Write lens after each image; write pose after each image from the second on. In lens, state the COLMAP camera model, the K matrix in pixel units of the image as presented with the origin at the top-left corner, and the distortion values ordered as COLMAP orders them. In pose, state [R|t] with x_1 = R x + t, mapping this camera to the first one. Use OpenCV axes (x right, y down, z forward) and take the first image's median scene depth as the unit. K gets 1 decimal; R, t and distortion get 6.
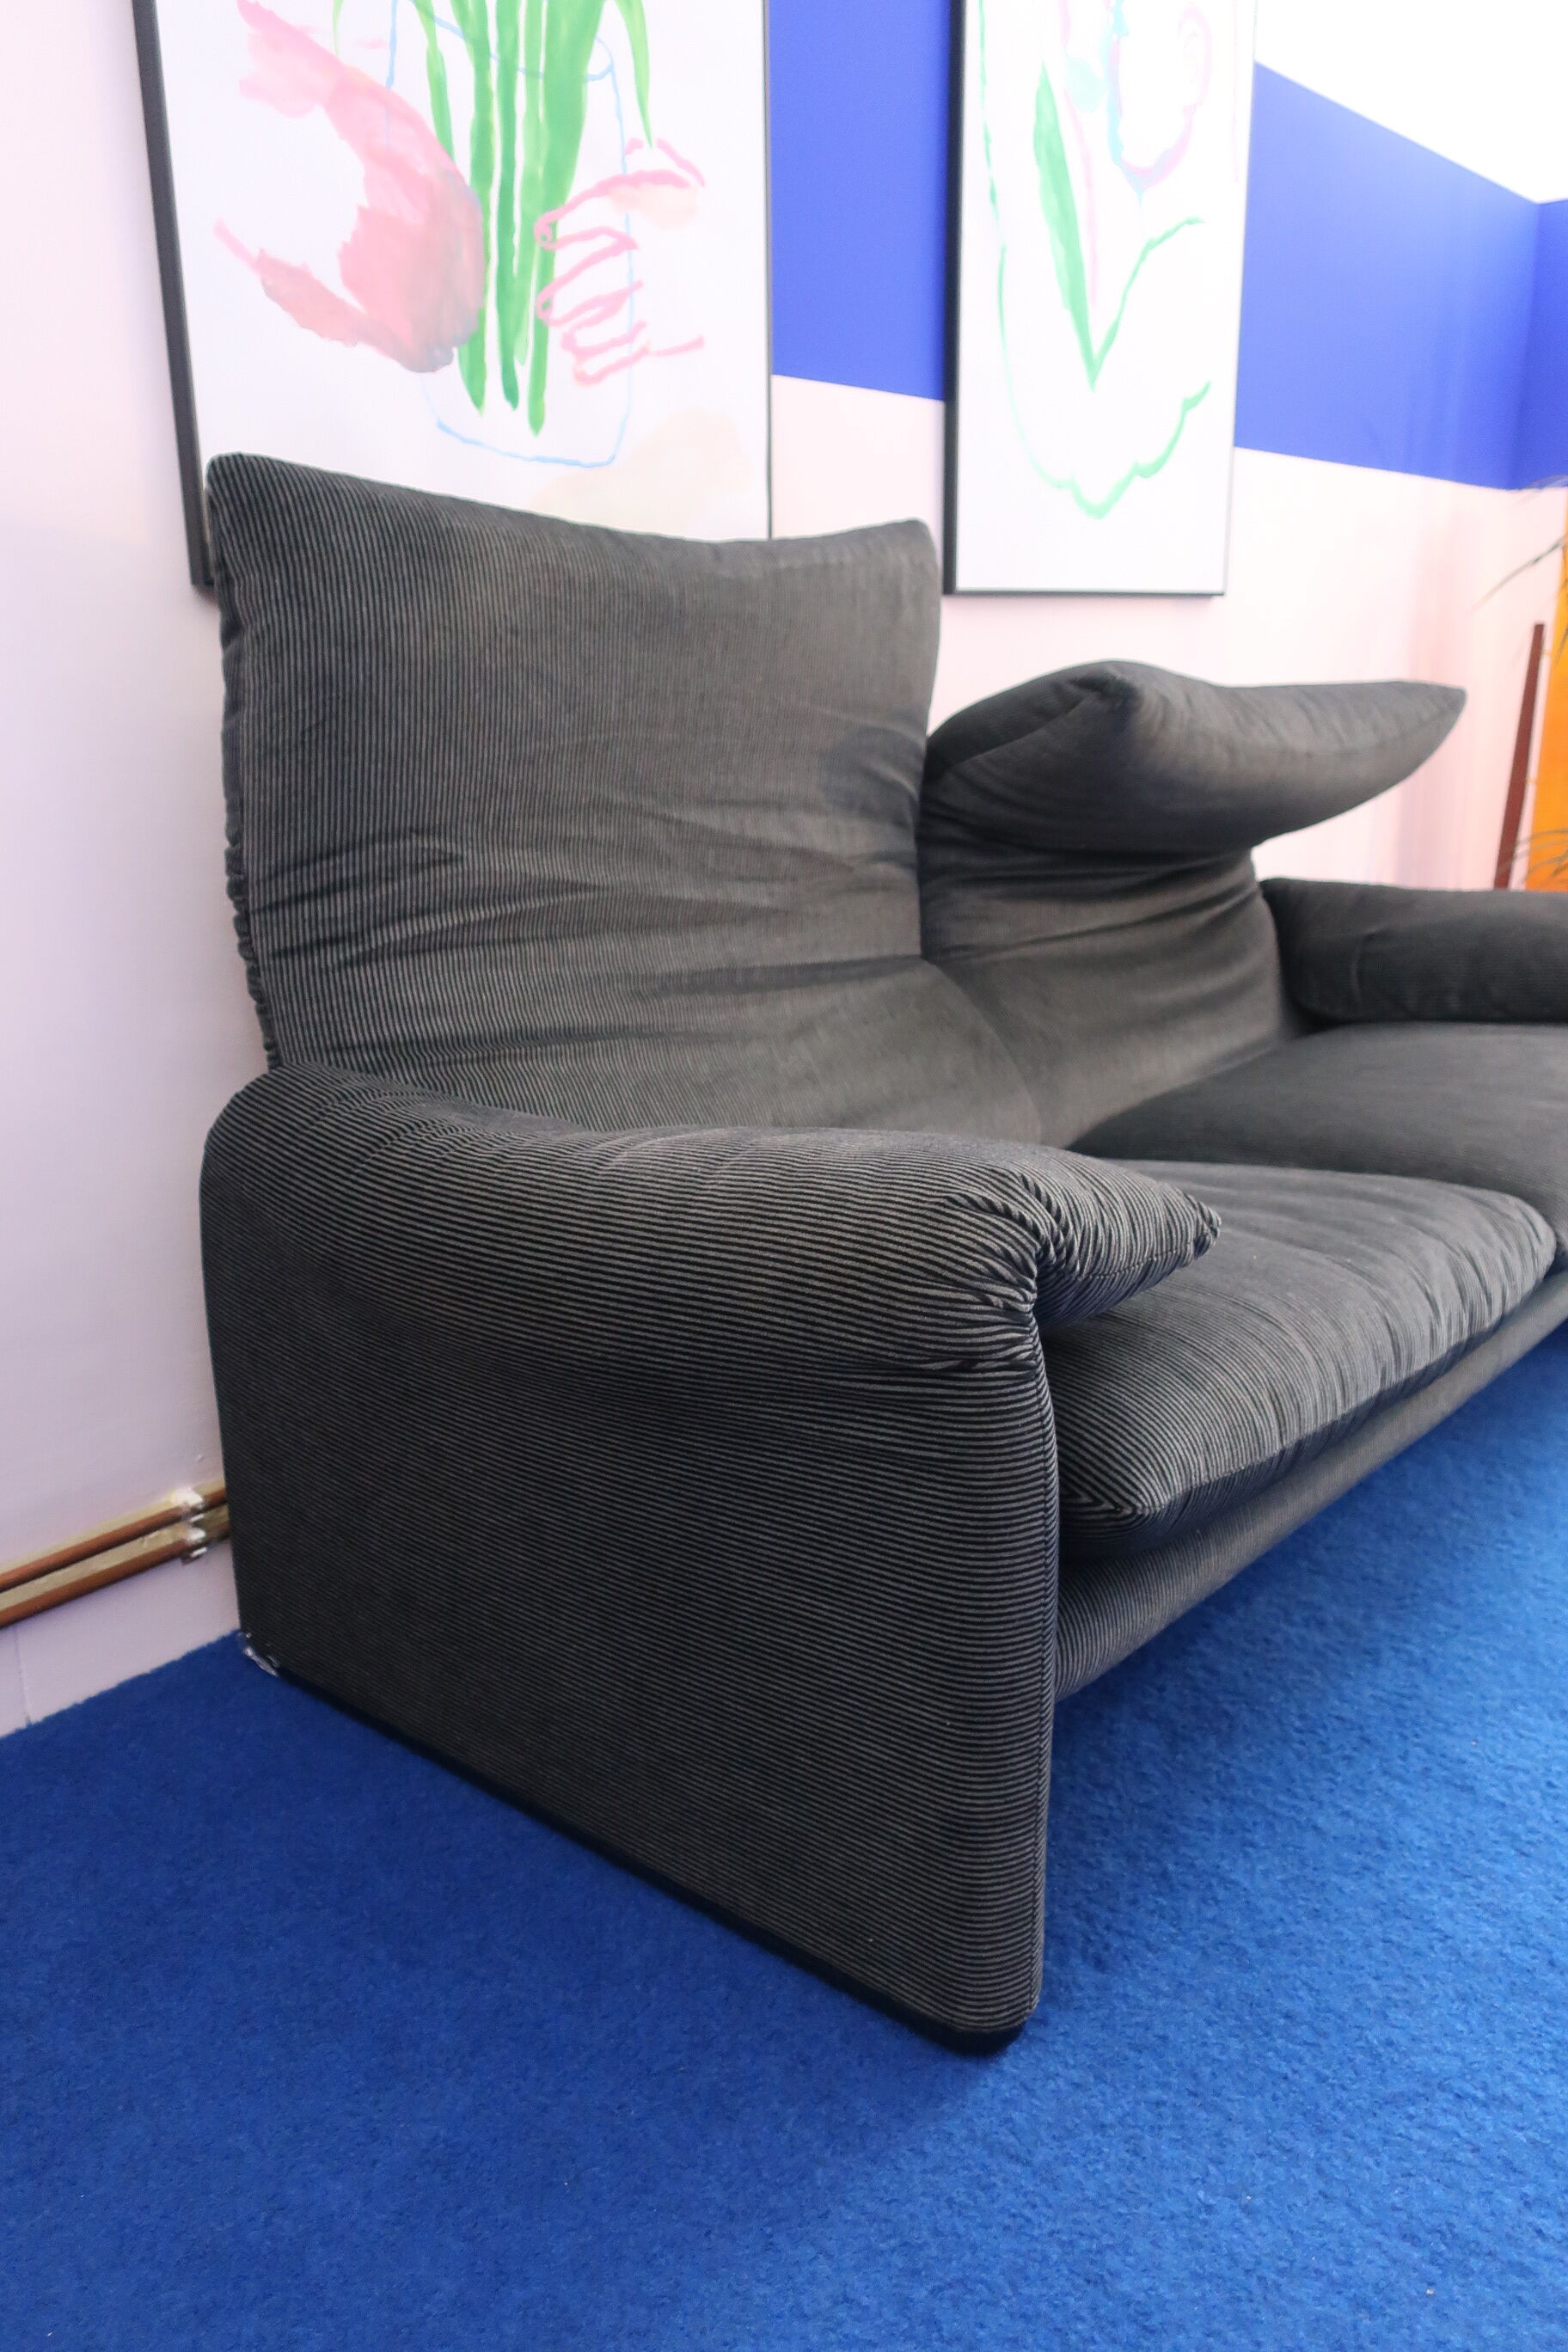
lens RADIAL K [[1849.8, 0, 781.0], [0, 1849.8, 1185.0], [0, 0, 1]] dist [-0.002793, 0.006176]
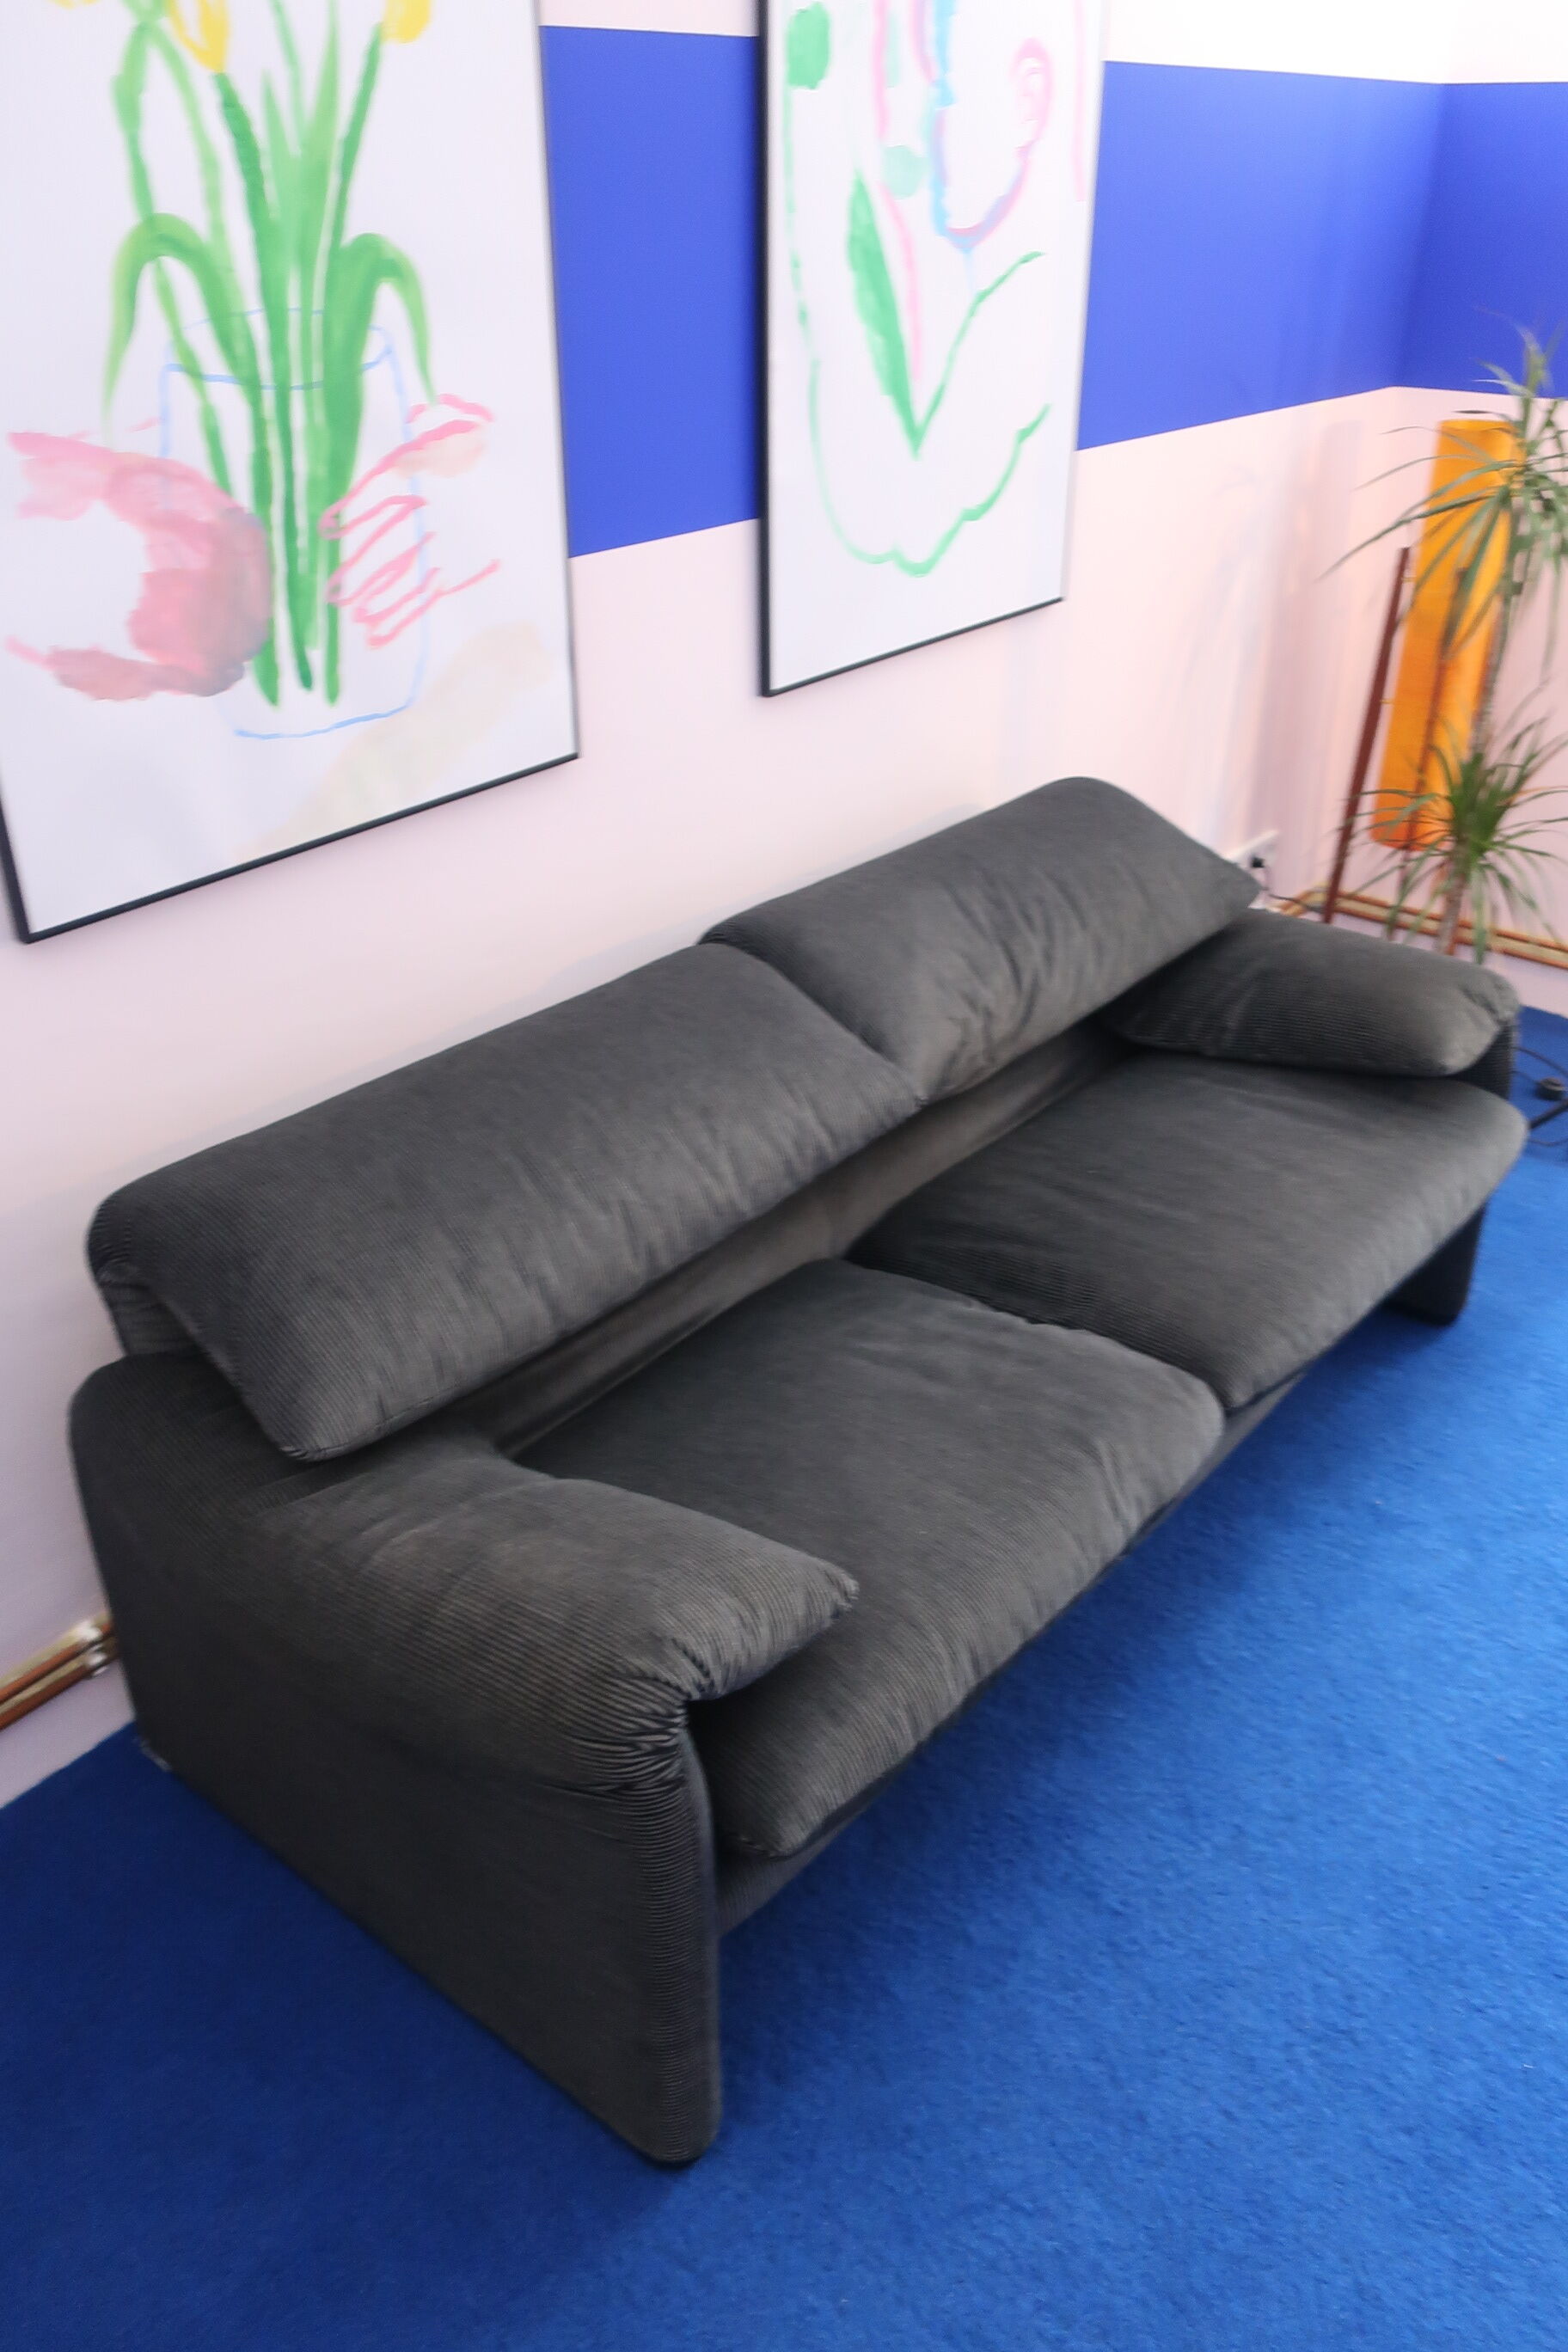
lens RADIAL K [[1853.9, 0, 789.2], [0, 1853.9, 1164.5], [0, 0, 1]] dist [-0.052448, 0.071179]
pose [[0.999920, 0.001045, 0.012610, 0.138823], [-0.003803, 0.975316, 0.220782, -0.442198], [-0.012068, -0.220813, 0.975242, -0.130172]]
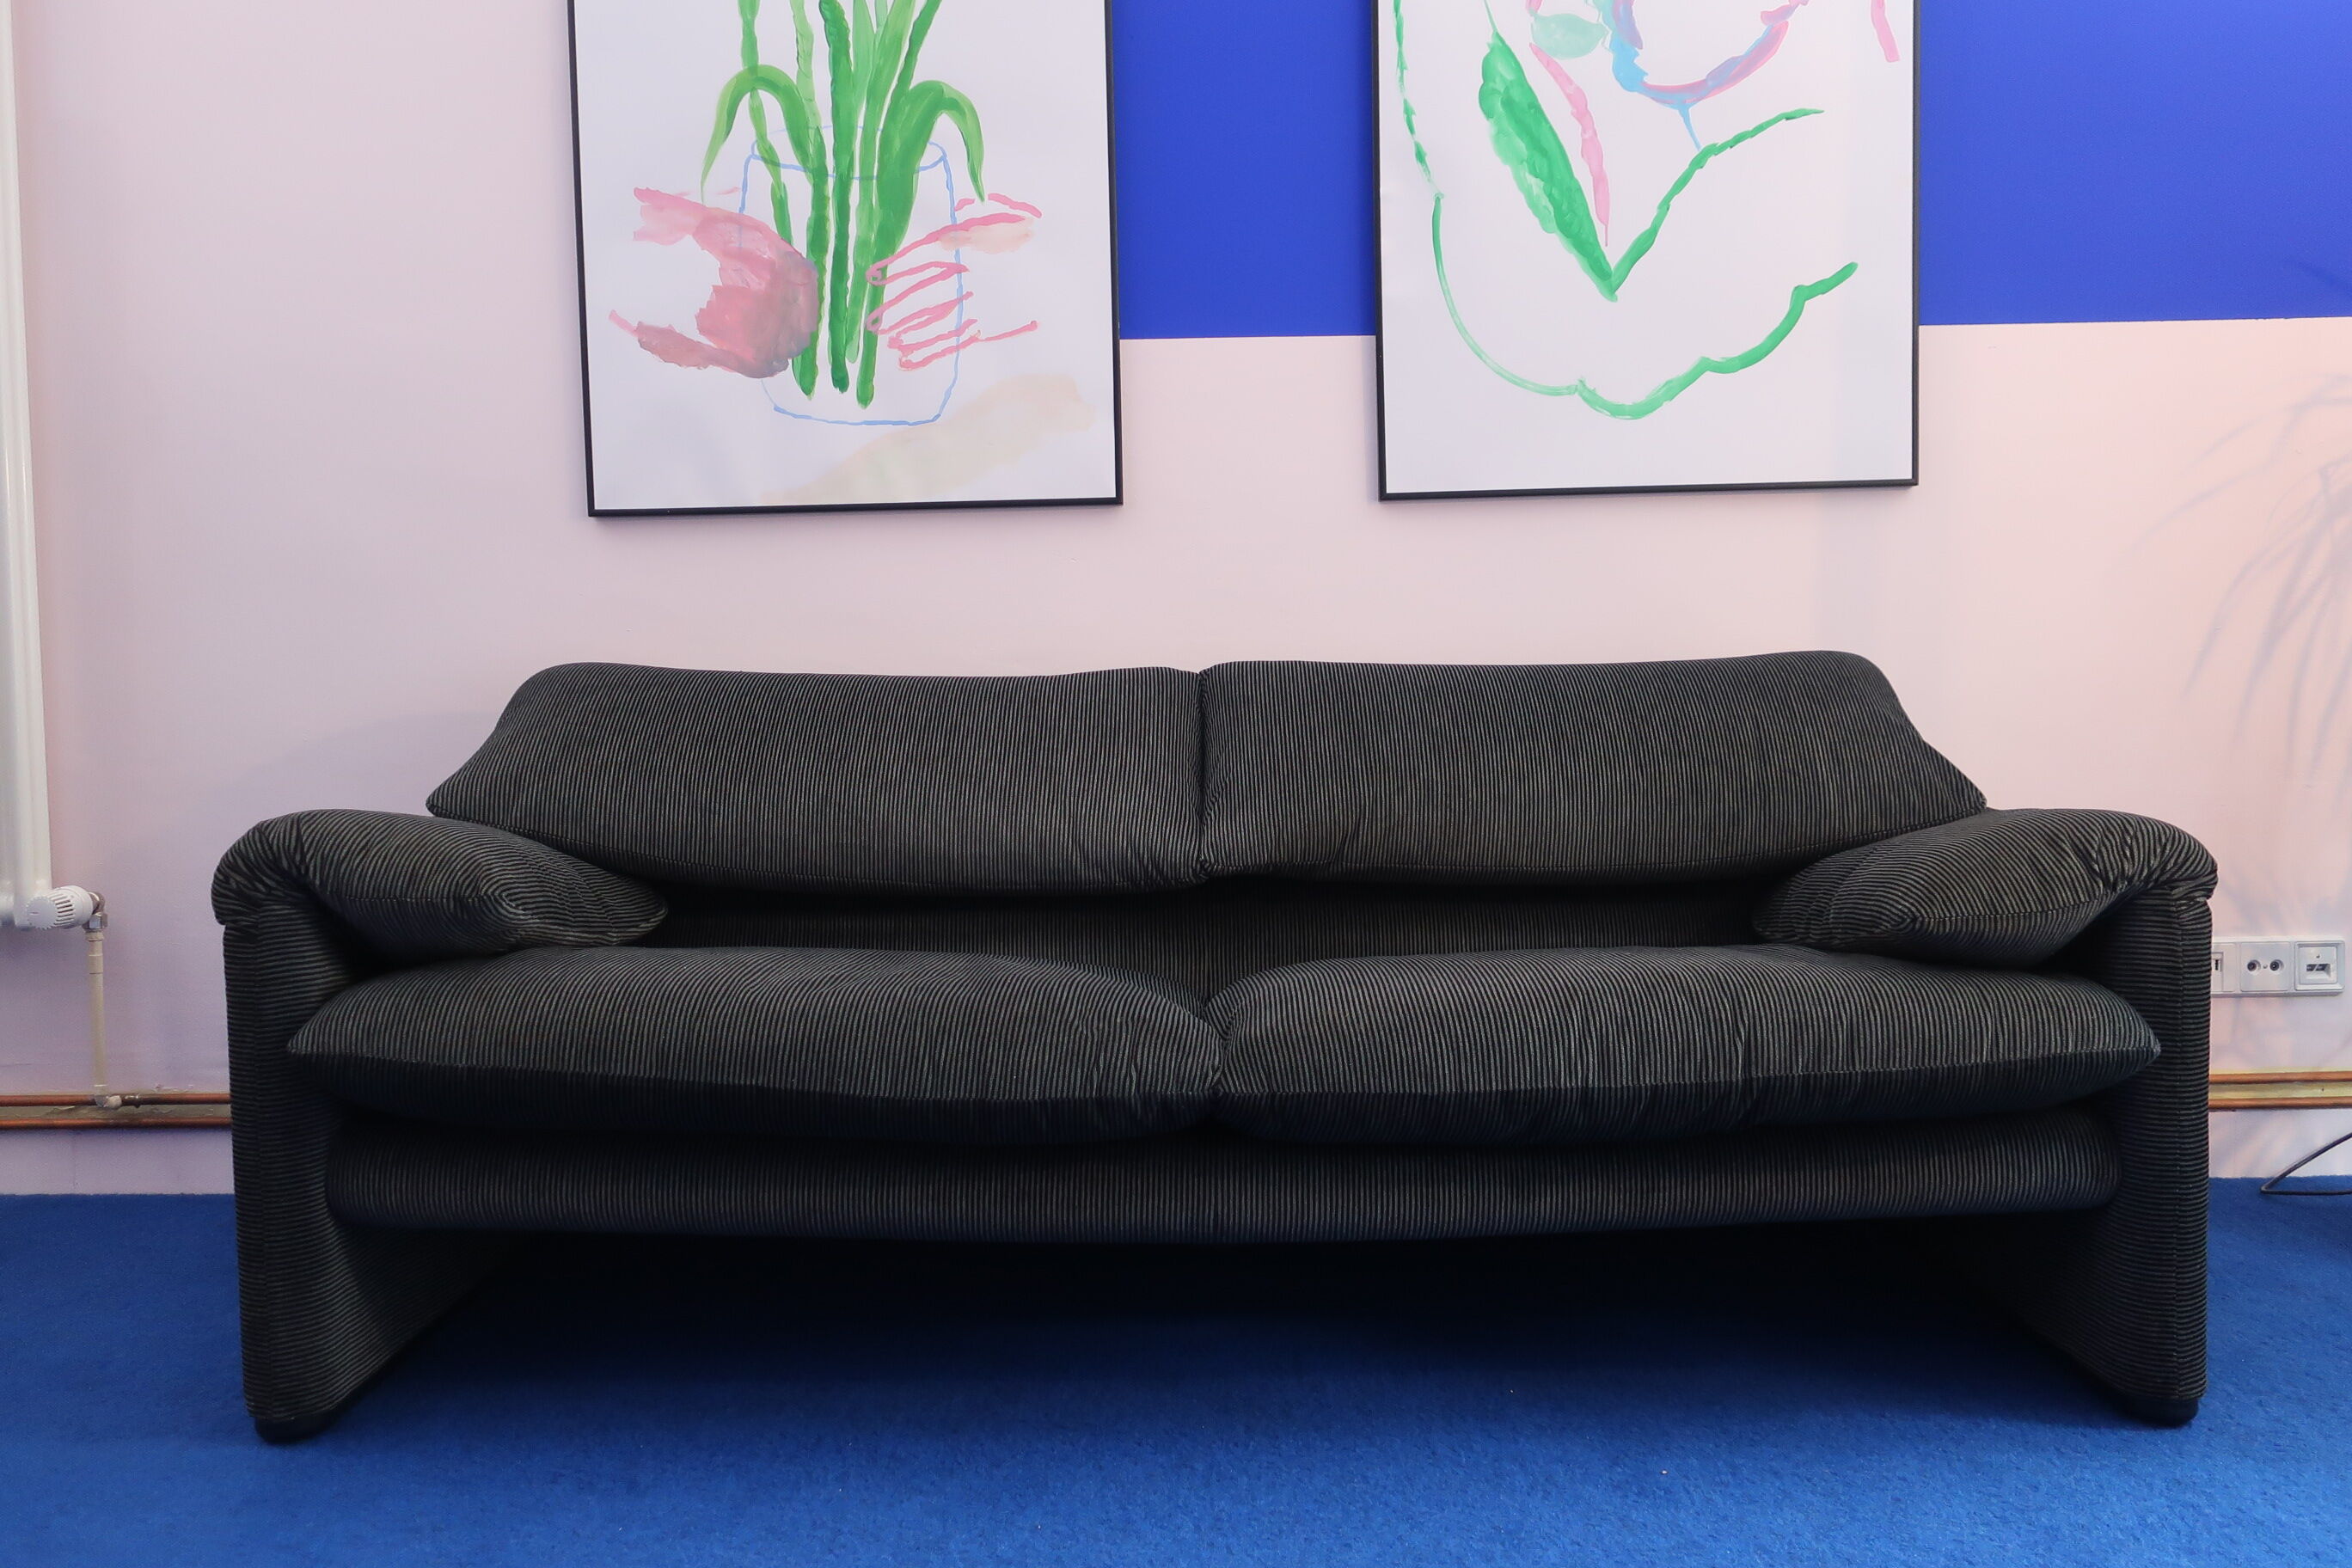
lens RADIAL K [[1849.8, 0, 1123.2], [0, 1849.8, 780.1], [0, 0, 1]] dist [-0.002793, 0.006176]
pose [[0.637945, 0.044405, -0.768801, 1.282777], [-0.206365, 0.971680, -0.115116, -0.000880], [0.741917, 0.232091, 0.629042, 0.362178]]
